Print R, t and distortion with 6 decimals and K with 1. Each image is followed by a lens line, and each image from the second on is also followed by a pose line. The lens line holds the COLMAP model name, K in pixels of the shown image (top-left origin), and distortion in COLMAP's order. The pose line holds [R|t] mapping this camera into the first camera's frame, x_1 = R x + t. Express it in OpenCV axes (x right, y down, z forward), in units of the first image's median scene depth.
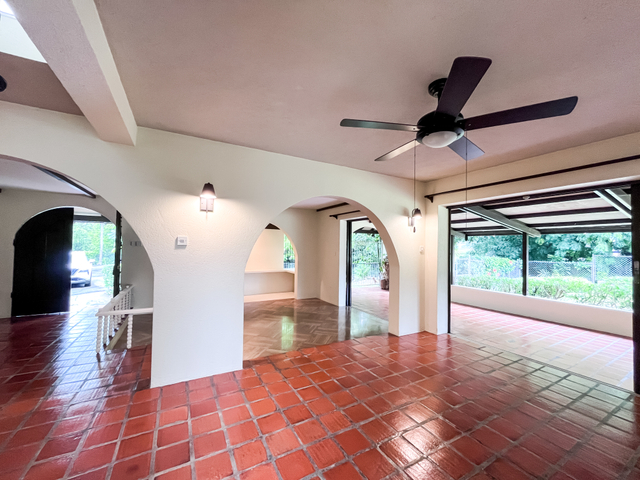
lens RADIAL K [[258.3, 0, 319.0], [0, 258.3, 238.1], [0, 0, 1]] dist [-0.001600, -0.000639]
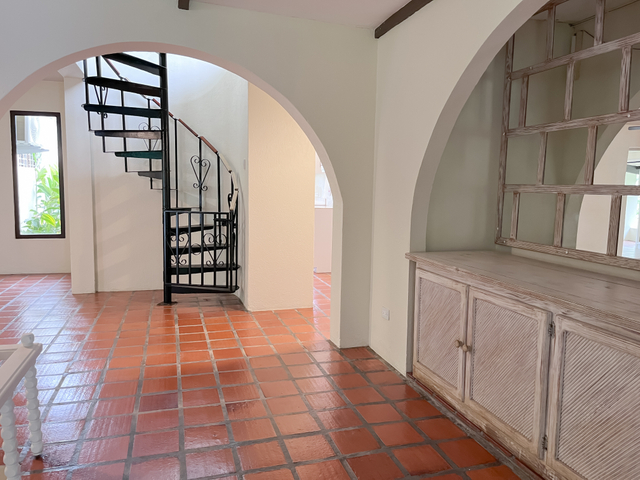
lens RADIAL K [[479.7, 0, 341.6], [0, 479.7, 236.7], [0, 0, 1]] dist [-0.016757, -0.010096]
pose [[-0.985988, -0.054331, 0.157722, -0.646695], [-0.041748, 0.995755, 0.082028, 0.031837], [-0.161509, 0.074294, -0.984071, 0.738824]]
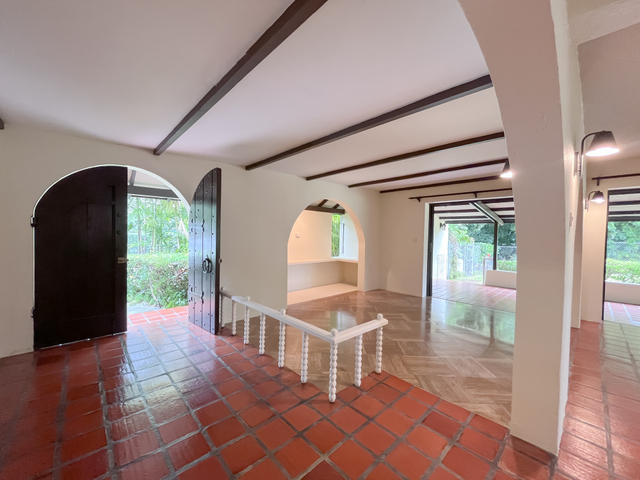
lens RADIAL K [[258.3, 0, 320.1], [0, 258.3, 235.8], [0, 0, 1]] dist [-0.001600, -0.000639]
pose [[0.969353, 0.002369, 0.245659, -0.493083], [-0.012517, 0.999131, 0.039757, 0.013250], [-0.245351, -0.041613, 0.968541, 0.205034]]
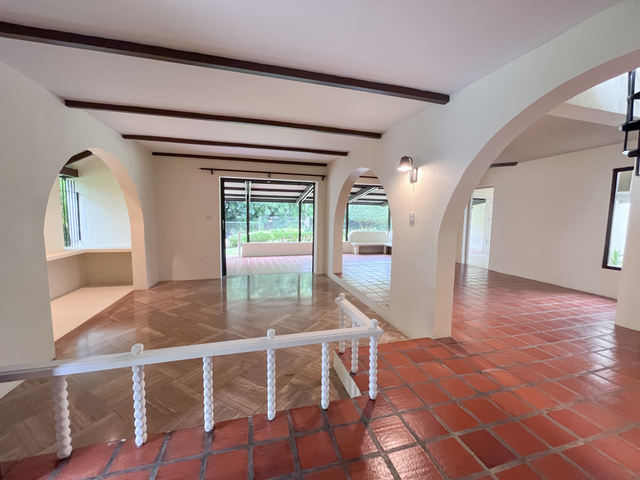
lens RADIAL K [[258.3, 0, 320.8], [0, 258.3, 237.8], [0, 0, 1]] dist [-0.001600, -0.000639]
pose [[0.230407, -0.091776, 0.968757, -0.657438], [-0.042103, 0.993670, 0.104150, 0.024857], [-0.972183, -0.064785, 0.225085, 0.477714]]
